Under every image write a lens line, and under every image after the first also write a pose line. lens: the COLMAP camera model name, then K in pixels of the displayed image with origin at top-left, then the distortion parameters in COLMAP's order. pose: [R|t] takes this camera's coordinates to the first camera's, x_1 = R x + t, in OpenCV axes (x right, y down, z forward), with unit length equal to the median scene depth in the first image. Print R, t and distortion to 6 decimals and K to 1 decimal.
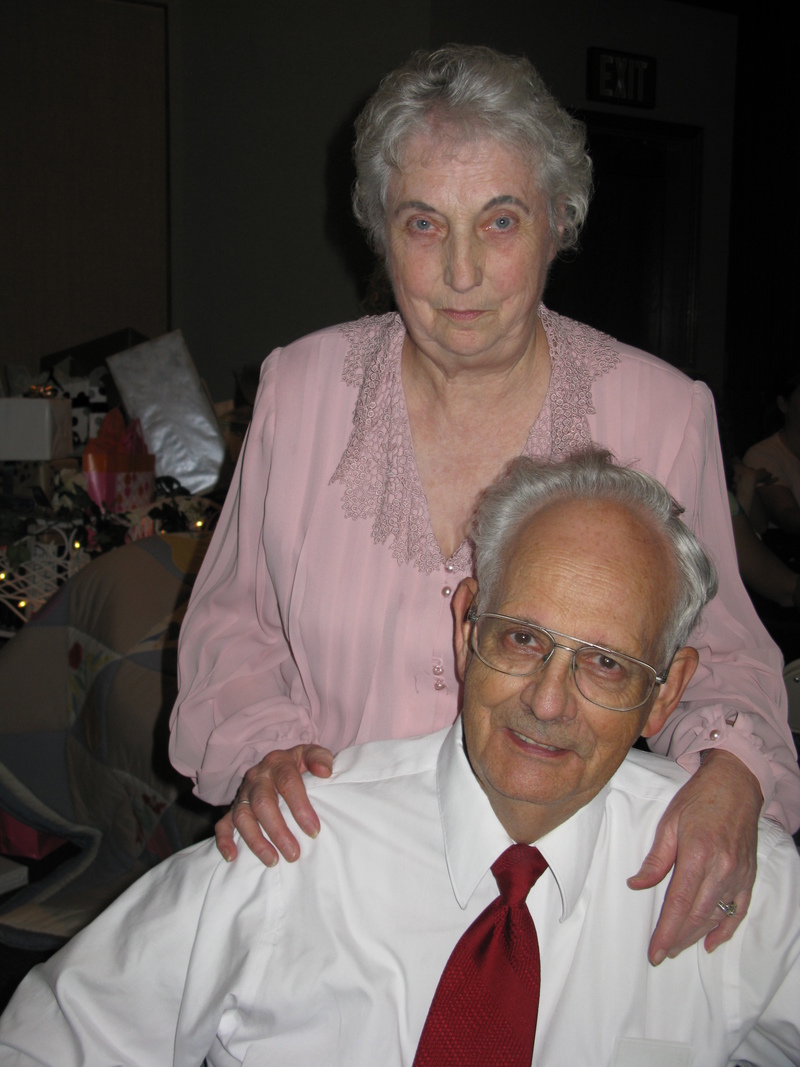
lens RADIAL K [[1432.3, 0, 401.2], [0, 1432.3, 534.1], [0, 0, 1]] dist [-0.159514, 0.000000]
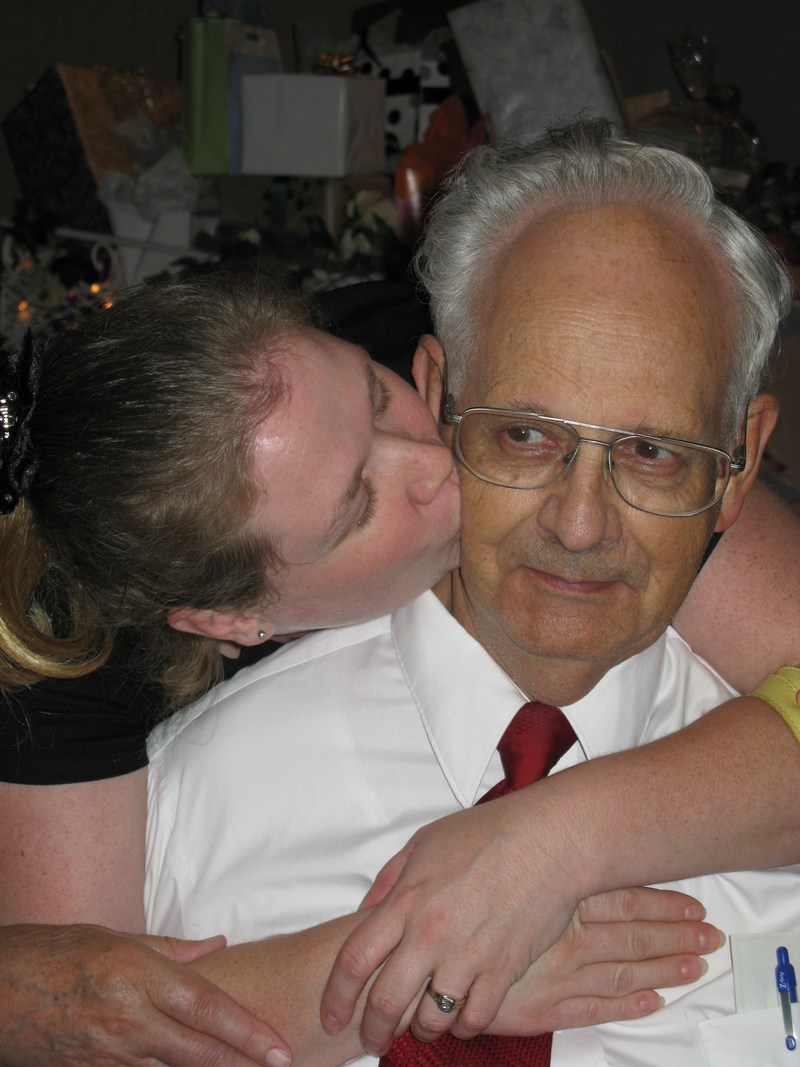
lens RADIAL K [[2384.0, 0, 399.3], [0, 2384.0, 533.1], [0, 0, 1]] dist [-0.050090, 0.000000]
pose [[0.987933, -0.149369, 0.040946, -0.029411], [0.142487, 0.980169, 0.137721, -0.046127], [-0.060706, -0.130225, 0.989624, -0.132558]]
